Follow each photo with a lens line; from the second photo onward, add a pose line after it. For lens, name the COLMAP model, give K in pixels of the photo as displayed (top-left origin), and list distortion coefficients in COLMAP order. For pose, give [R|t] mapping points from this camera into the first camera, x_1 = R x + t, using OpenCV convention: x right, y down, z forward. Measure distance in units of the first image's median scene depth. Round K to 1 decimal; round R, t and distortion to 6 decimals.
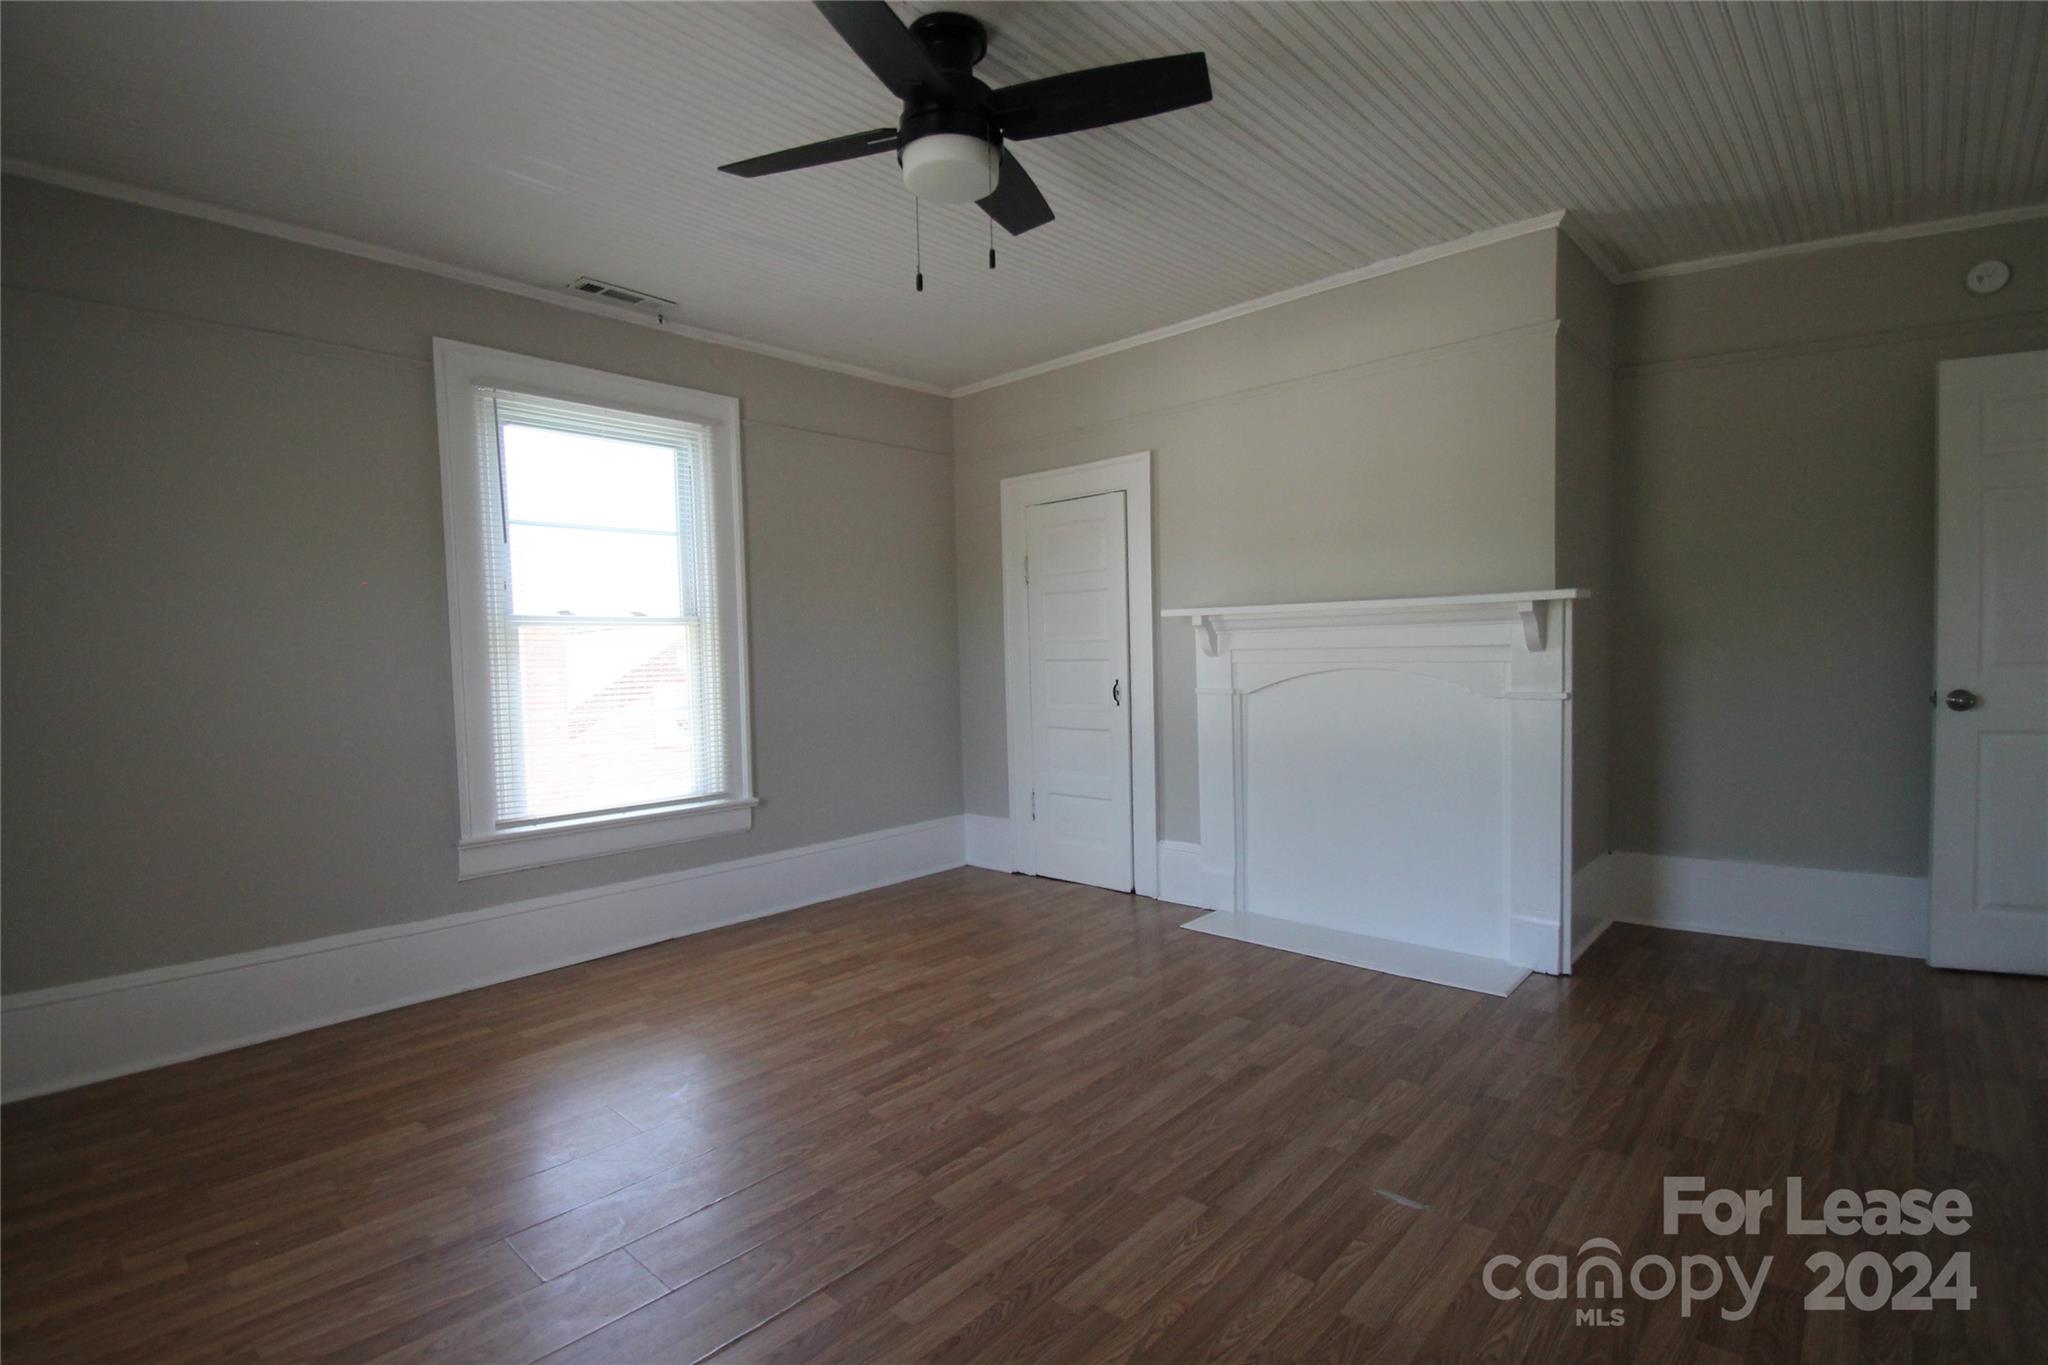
lens RADIAL K [[977.1, 0, 1025.1], [0, 977.1, 688.4], [0, 0, 1]] dist [0.002711, -0.003024]
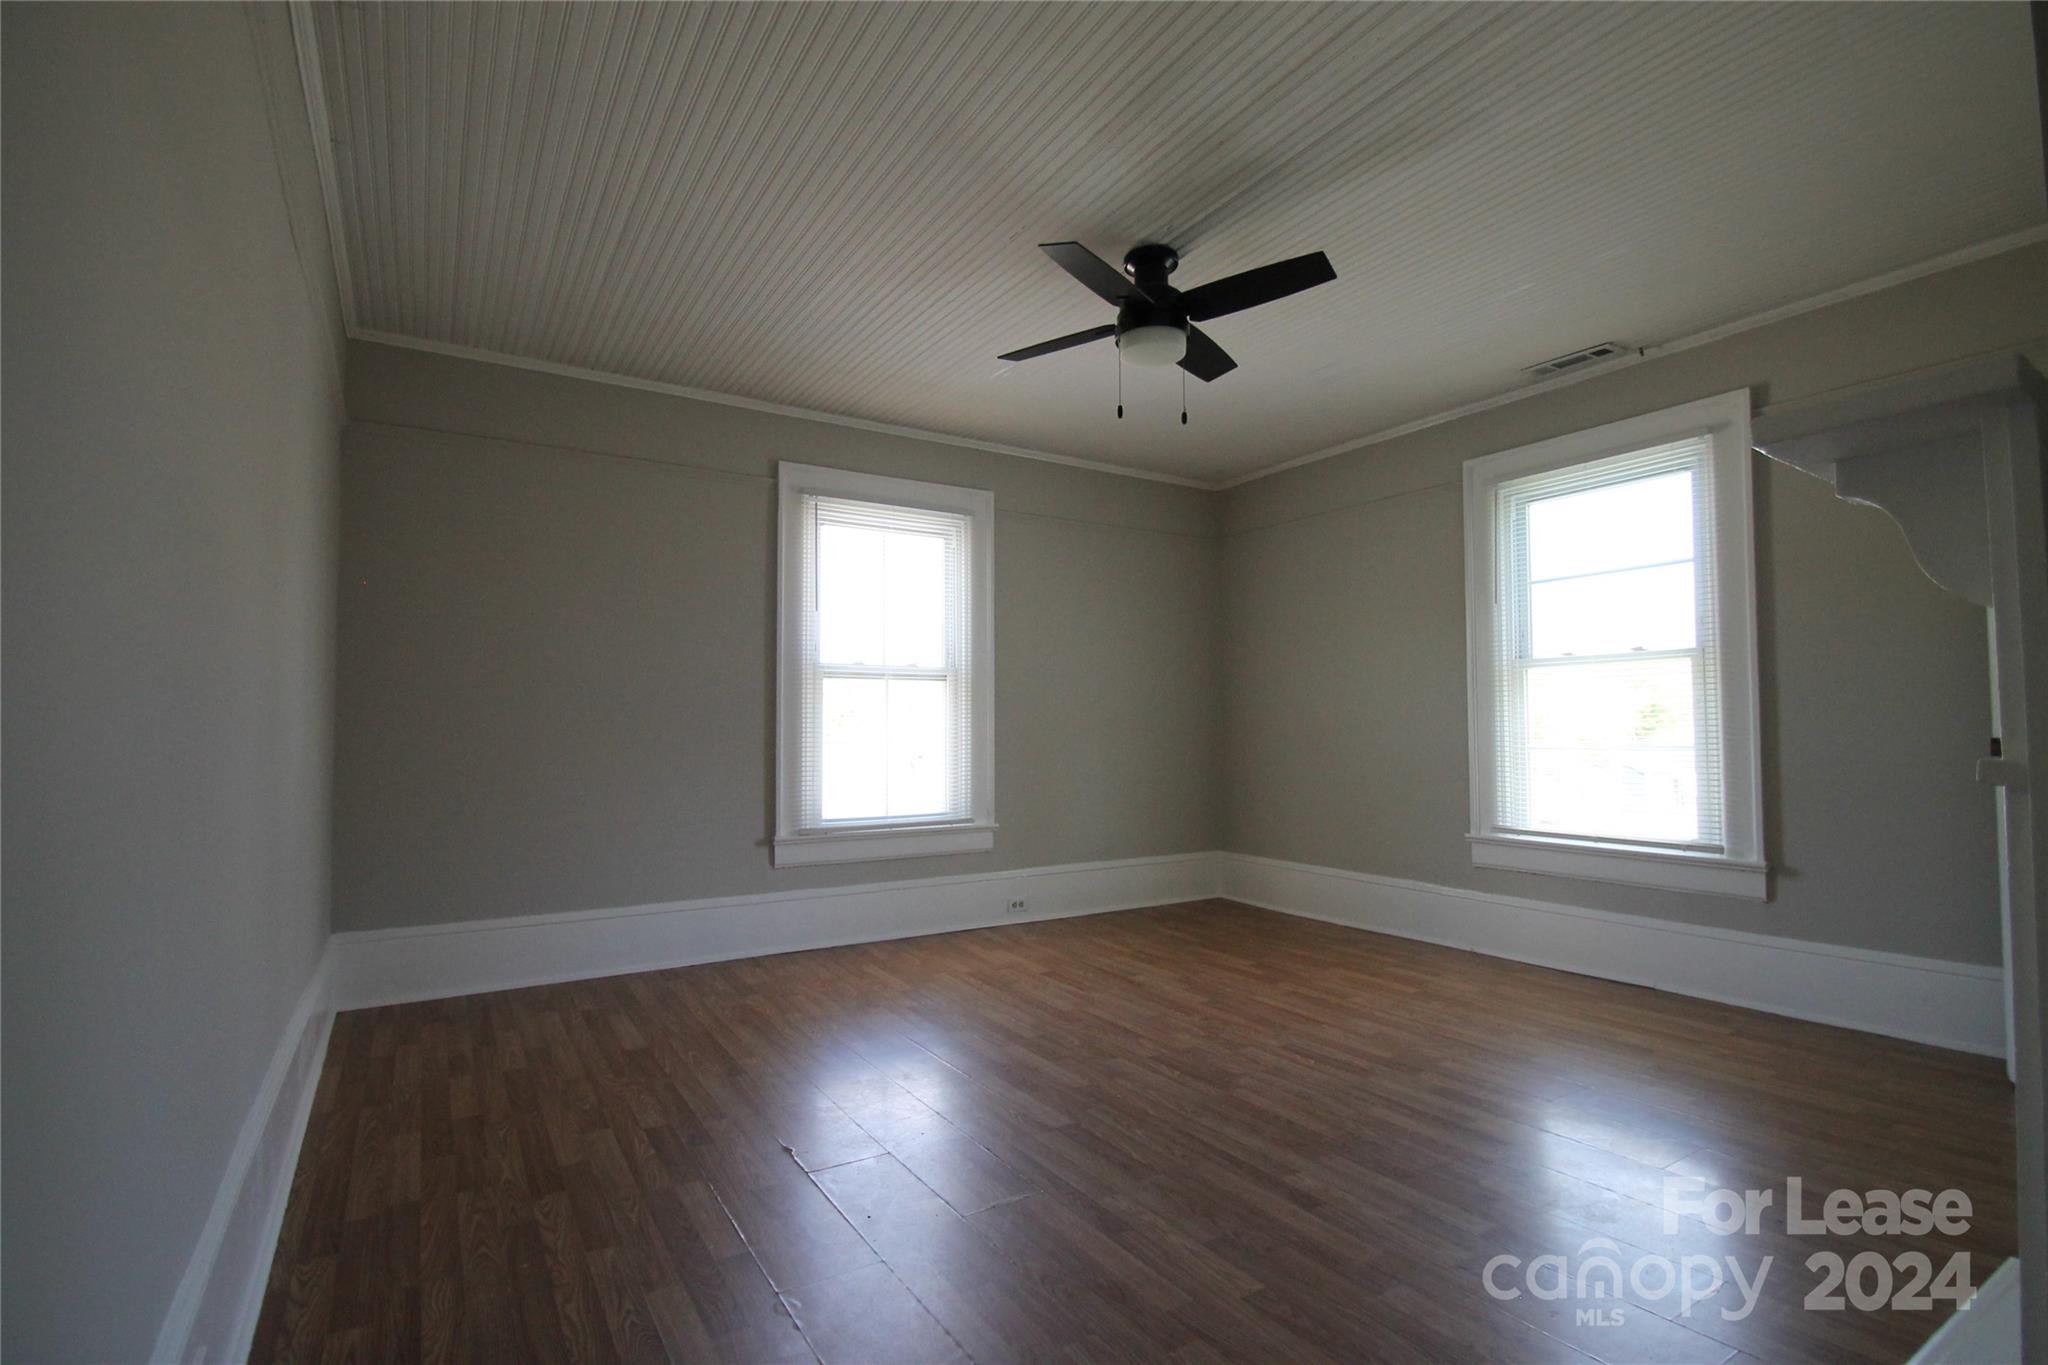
lens RADIAL K [[977.1, 0, 1031.8], [0, 977.1, 693.0], [0, 0, 1]] dist [0.002711, -0.003024]
pose [[-0.274824, -0.010387, -0.961438, 0.683706], [-0.025057, 0.999679, -0.003637, -0.012200], [0.961168, 0.023091, -0.274996, 0.630277]]
